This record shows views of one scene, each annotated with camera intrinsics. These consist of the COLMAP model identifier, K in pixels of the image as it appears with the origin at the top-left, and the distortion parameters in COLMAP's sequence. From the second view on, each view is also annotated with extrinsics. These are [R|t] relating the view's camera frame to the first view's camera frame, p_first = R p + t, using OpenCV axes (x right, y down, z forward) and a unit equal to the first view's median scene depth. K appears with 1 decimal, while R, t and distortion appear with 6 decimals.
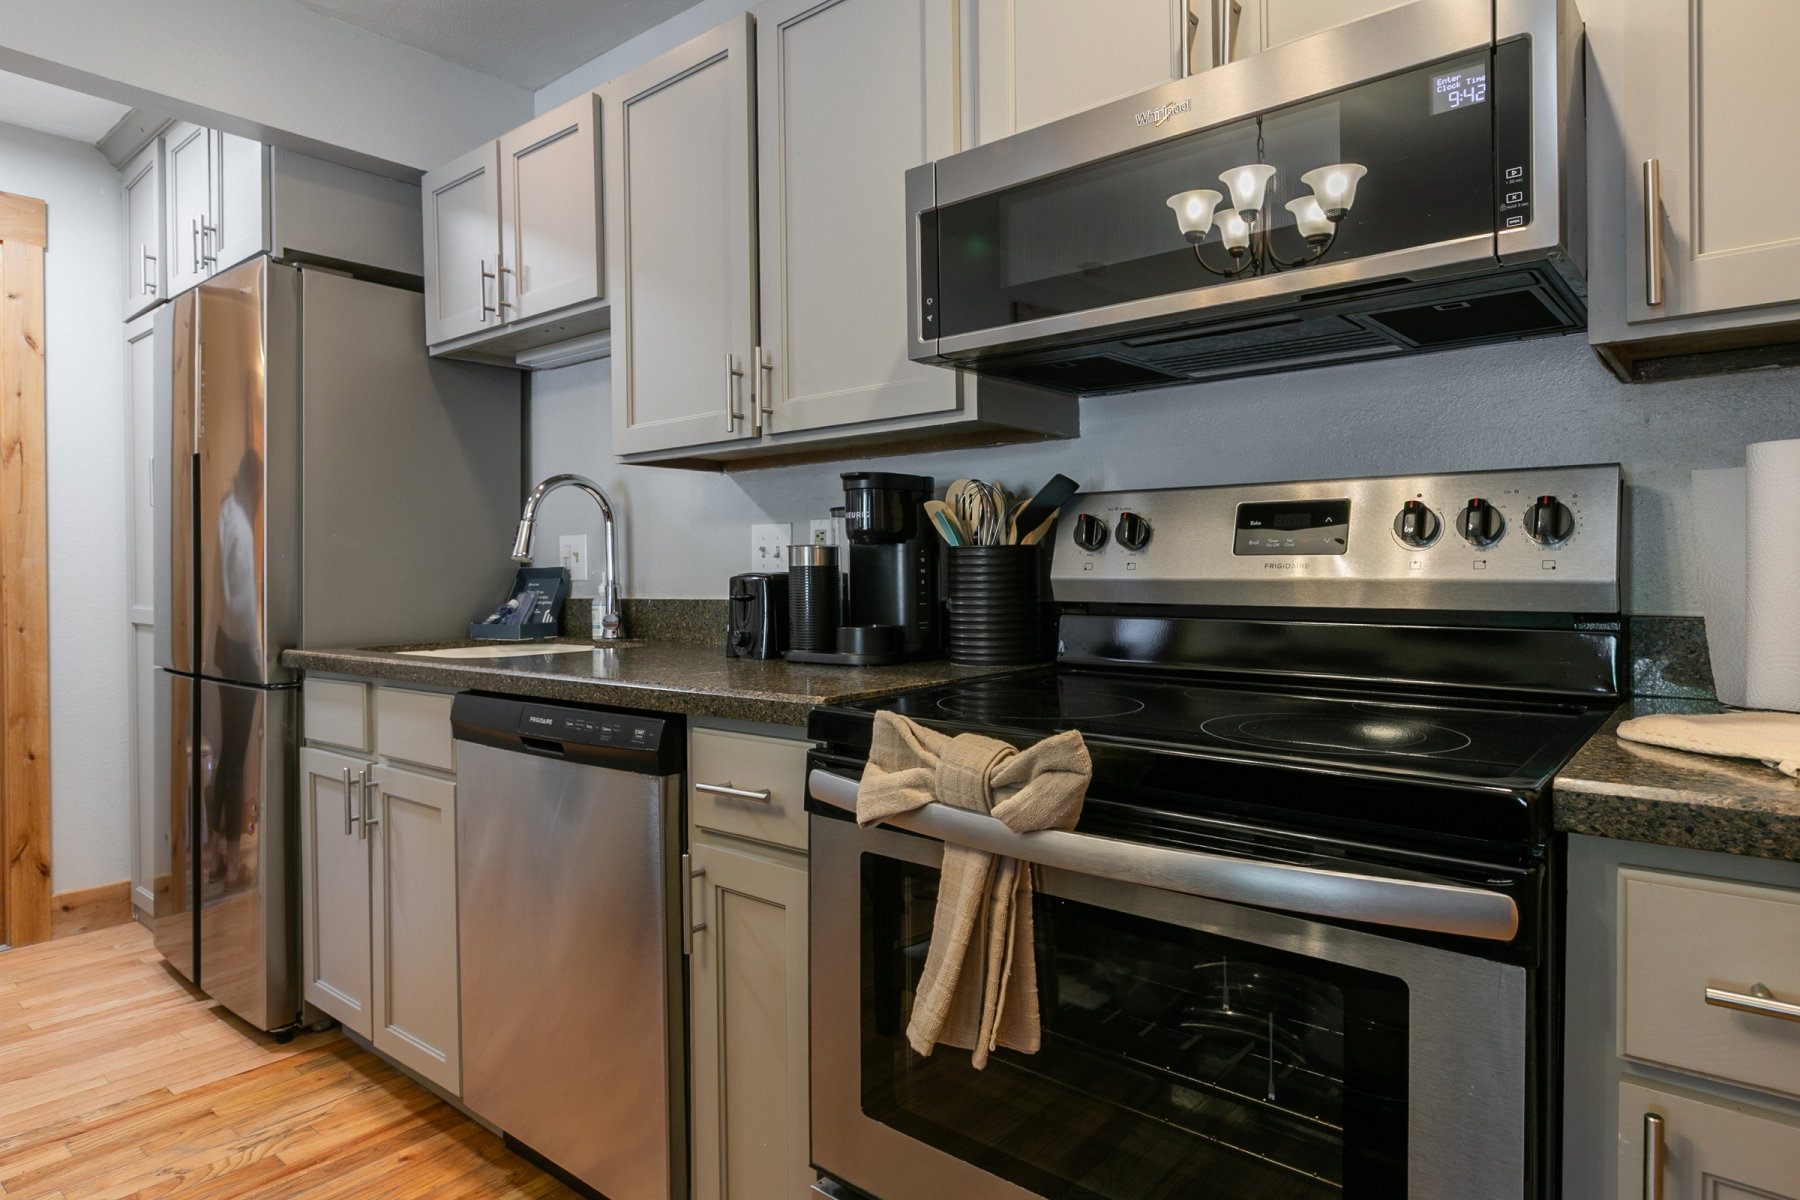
lens RADIAL K [[1035.0, 0, 900.9], [0, 1035.0, 581.0], [0, 0, 1]] dist [-0.002590, -0.000834]
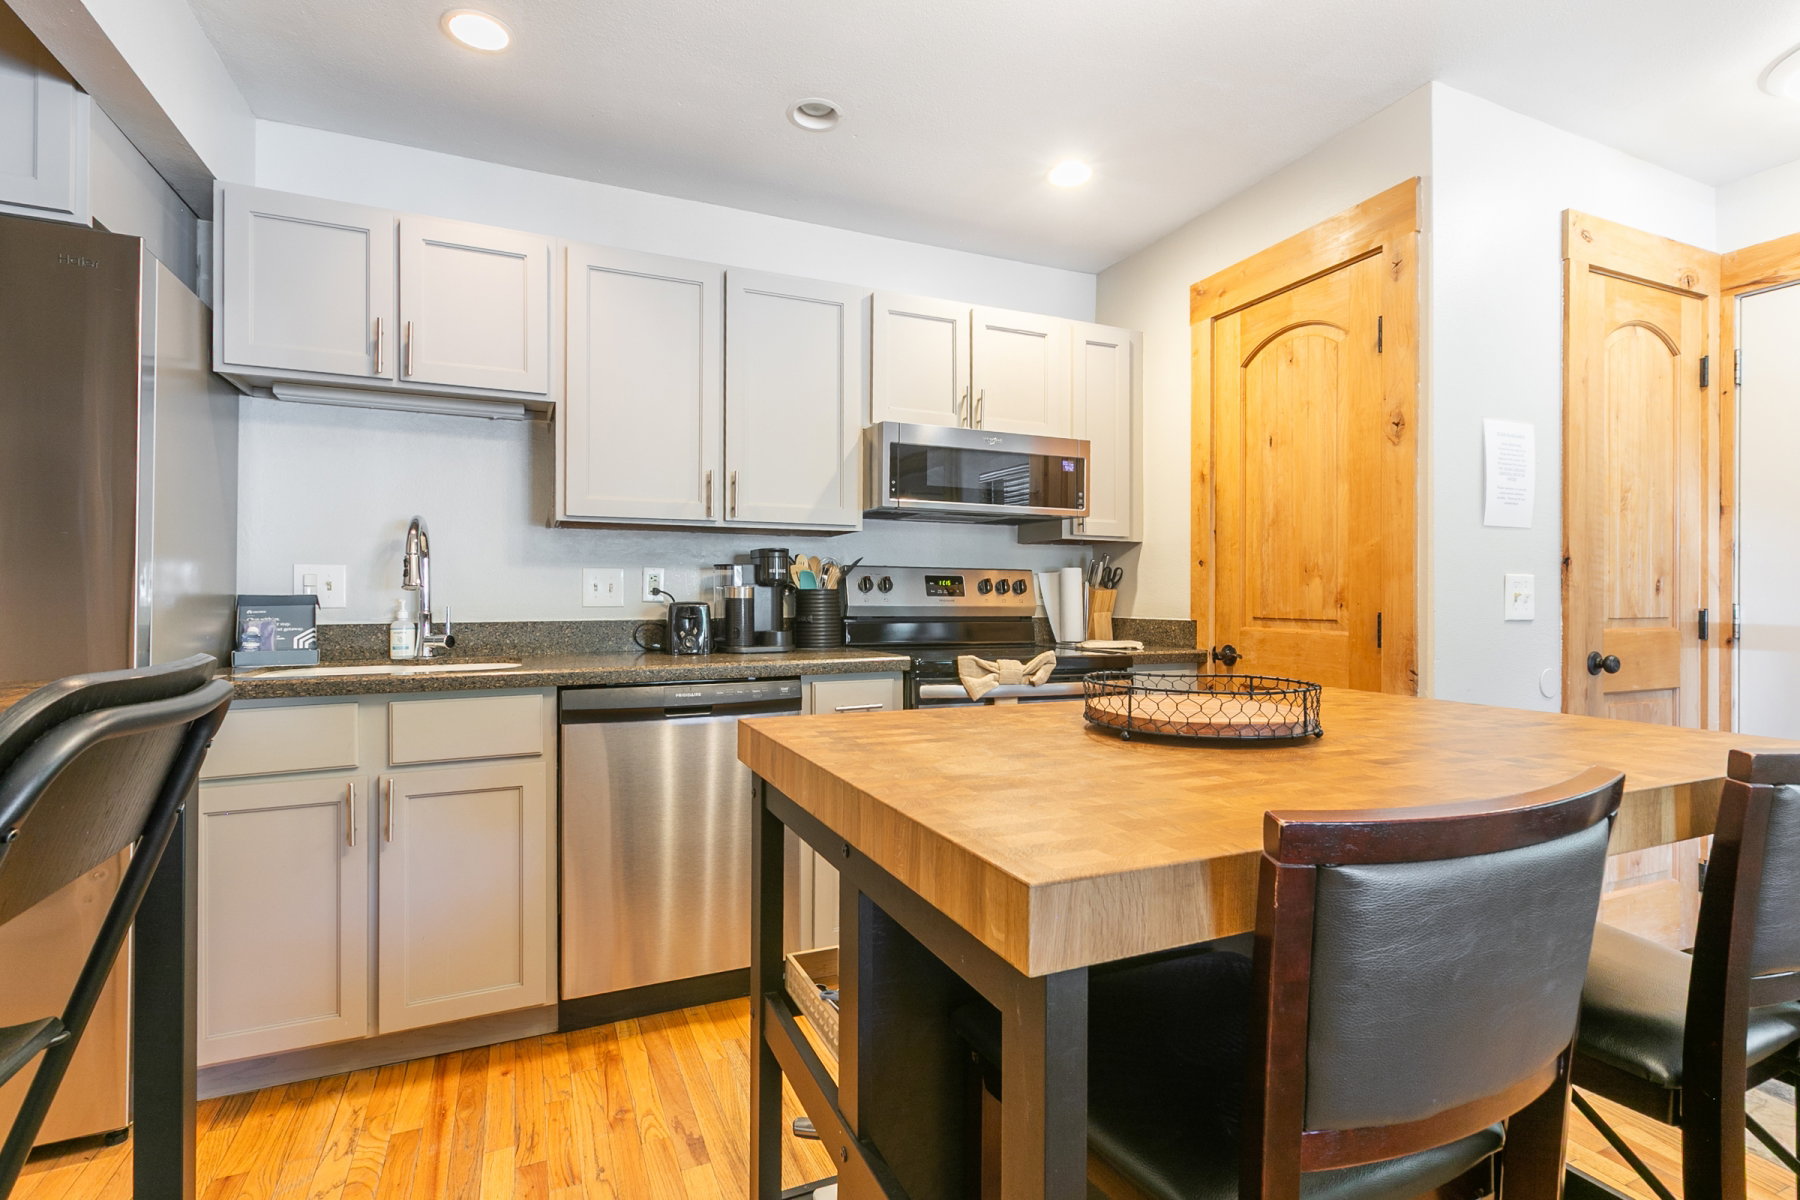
lens RADIAL K [[852.8, 0, 900.0], [0, 852.8, 600.0], [0, 0, 1]] dist [0.000709, -0.000025]
pose [[0.439193, 0.008204, 0.898355, -1.405804], [0.003282, 0.999937, -0.010736, 0.006119], [-0.898387, 0.007663, 0.439138, 0.145228]]
